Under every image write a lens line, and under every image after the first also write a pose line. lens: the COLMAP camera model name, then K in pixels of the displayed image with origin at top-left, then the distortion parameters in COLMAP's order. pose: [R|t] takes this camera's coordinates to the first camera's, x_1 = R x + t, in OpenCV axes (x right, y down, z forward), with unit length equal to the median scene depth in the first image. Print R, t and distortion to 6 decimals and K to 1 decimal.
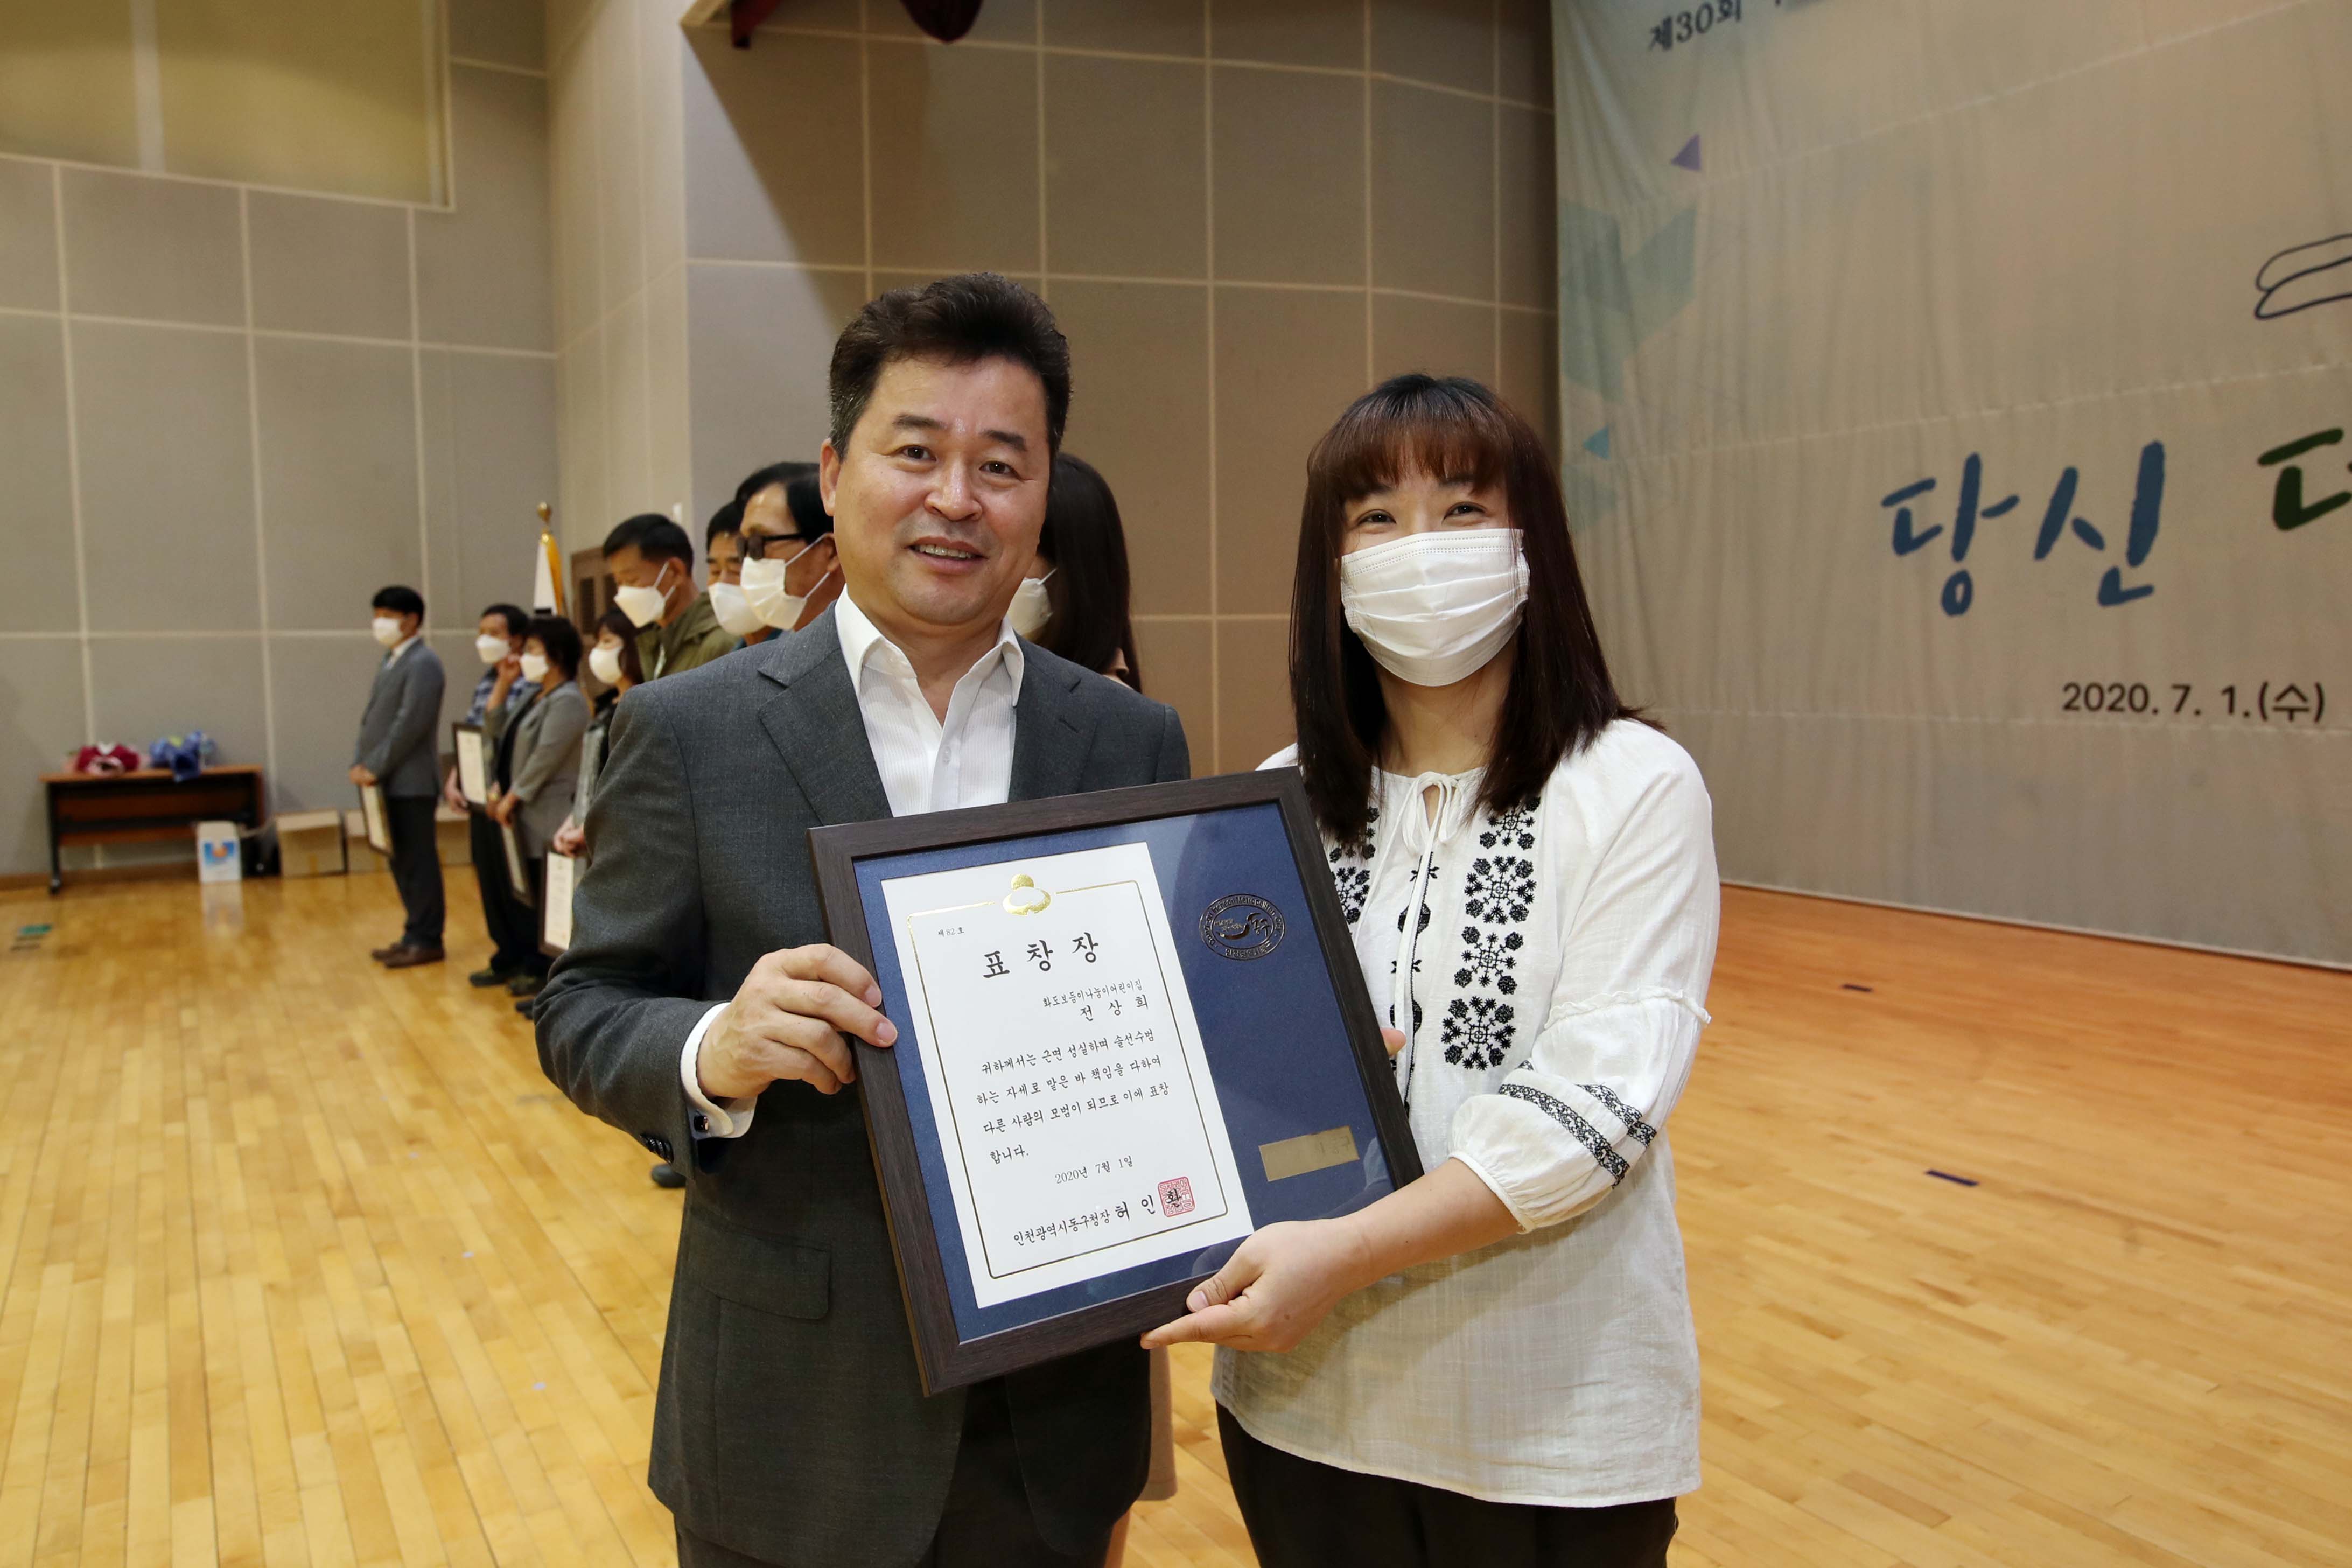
lens RADIAL K [[1623.0, 0, 1192.7], [0, 1623.0, 761.8], [0, 0, 1]] dist [-0.049115, 0.044063]
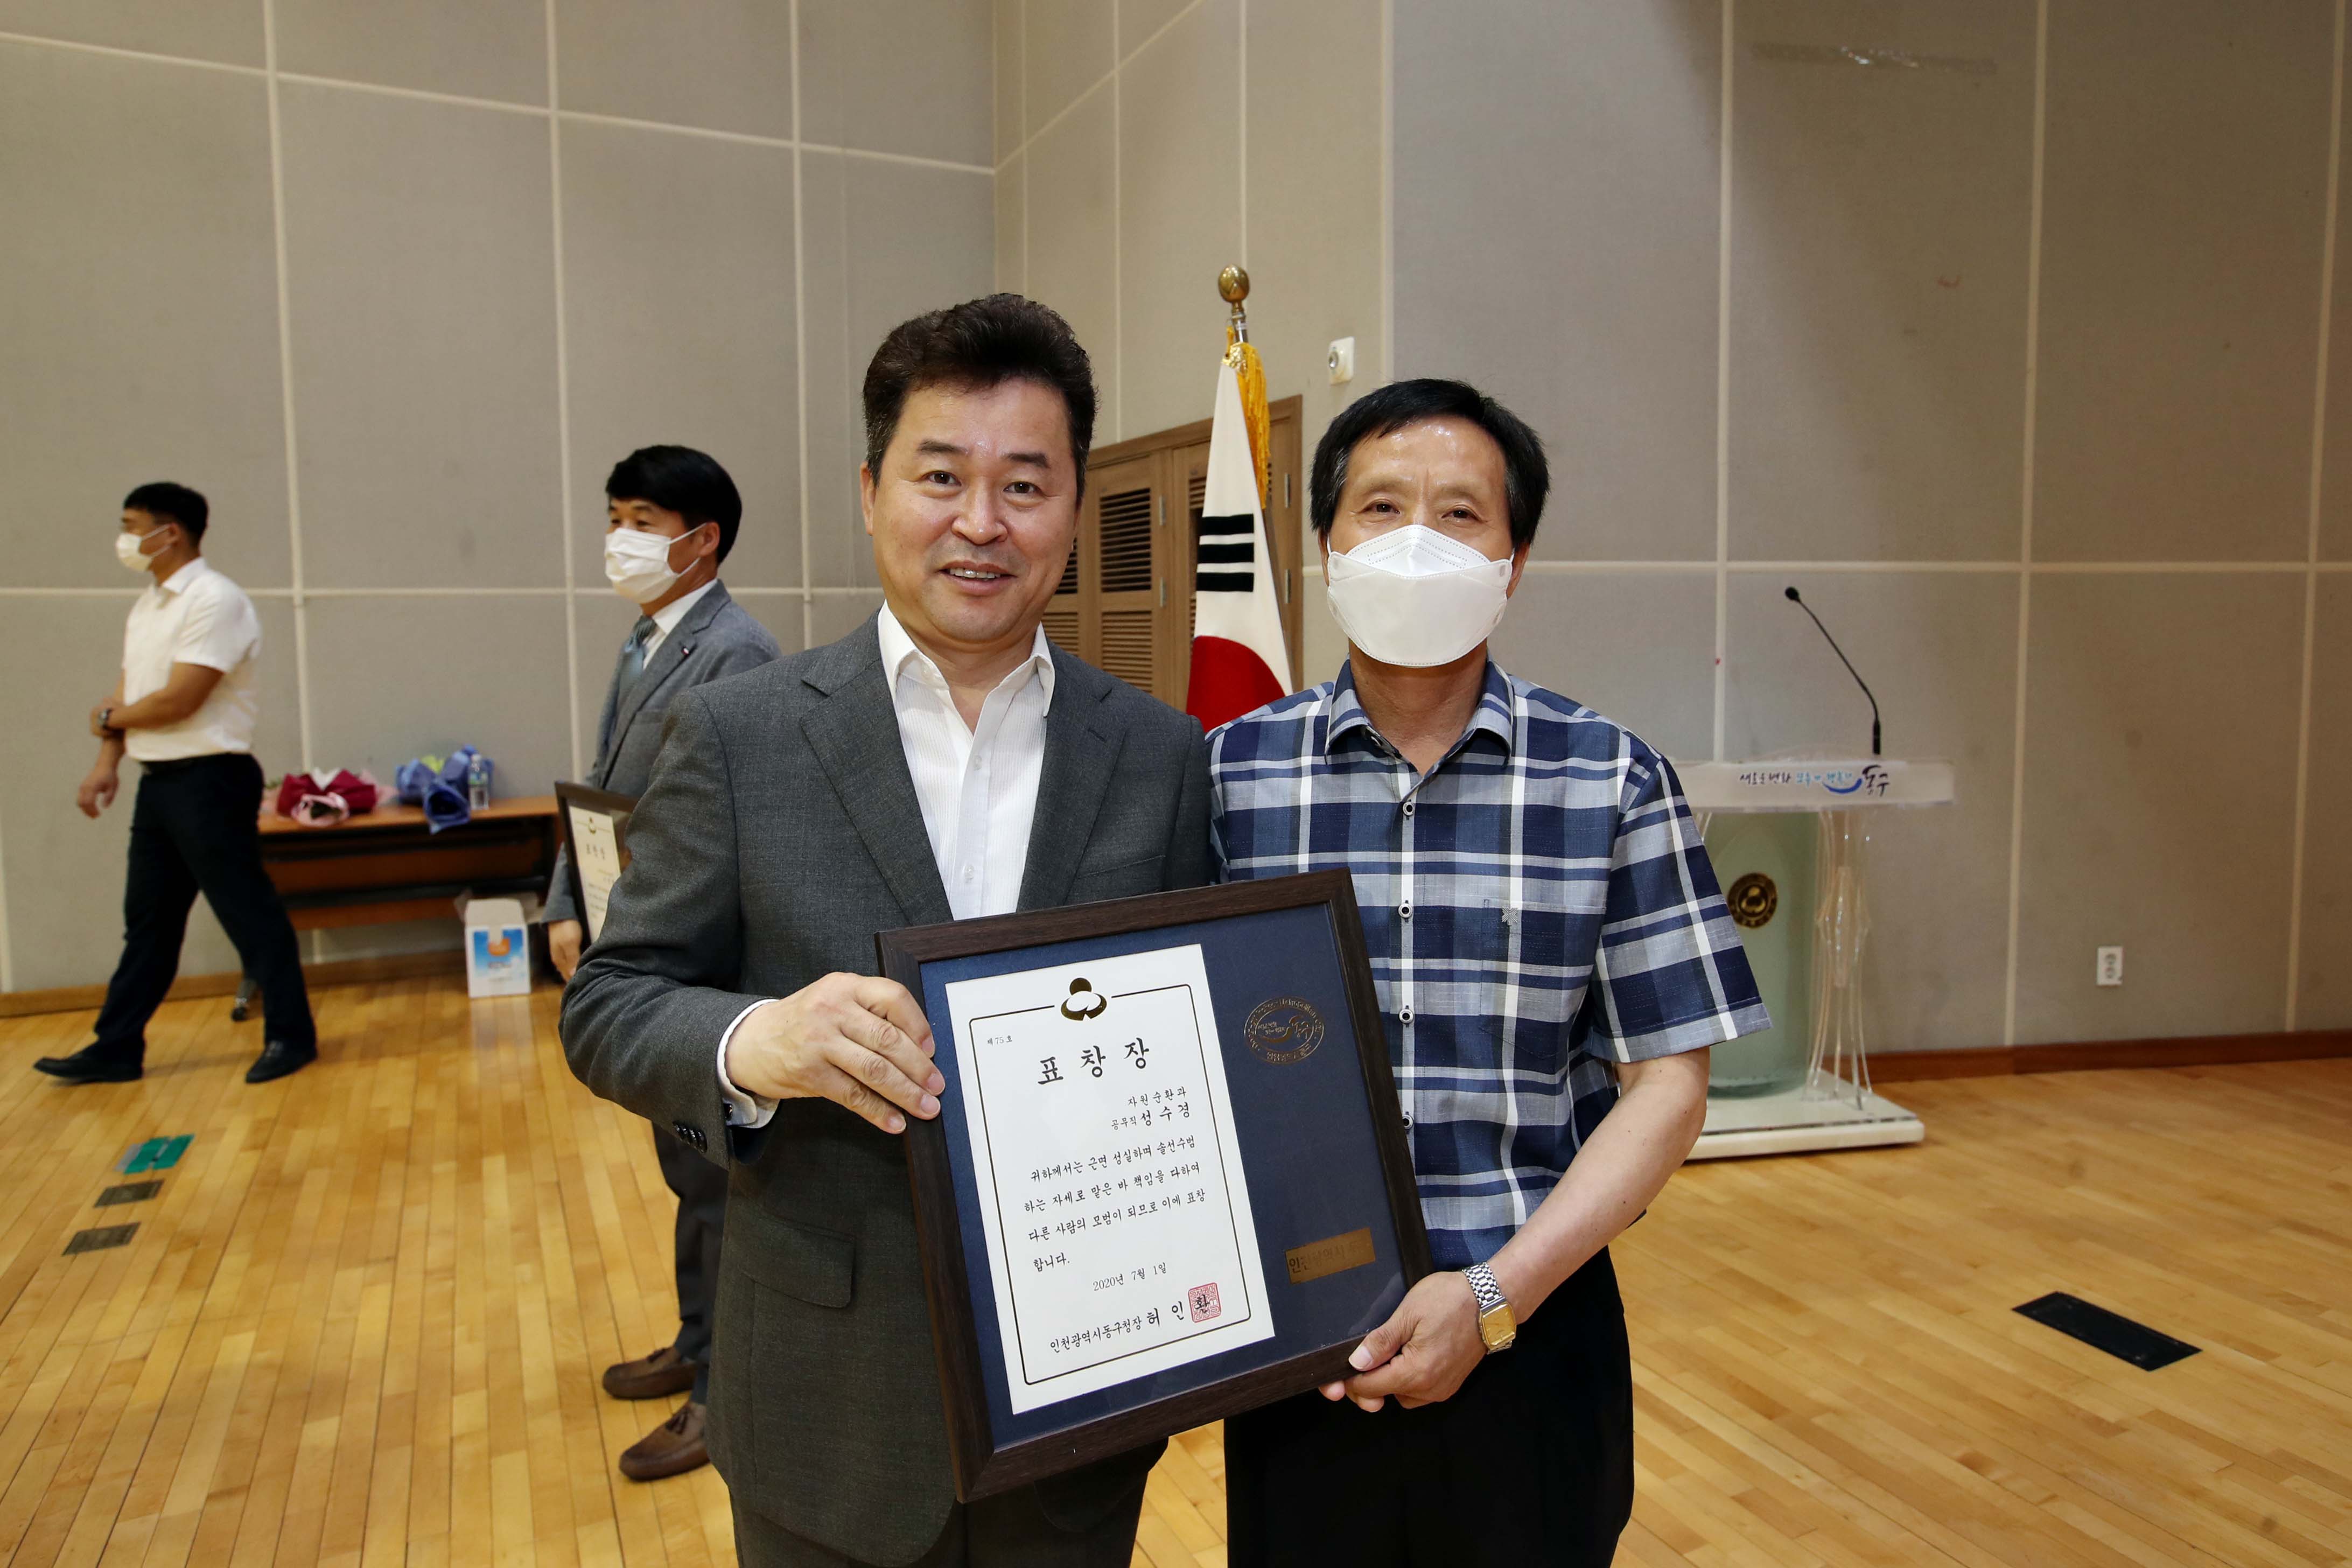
lens RADIAL K [[1411.7, 0, 1169.9], [0, 1411.7, 719.6], [0, 0, 1]] dist [-0.021110, 0.013018]
pose [[0.994255, 0.011420, -0.106430, -0.321504], [-0.011426, 0.999935, 0.000549, -0.037200], [0.106429, 0.000671, 0.994320, 0.536892]]
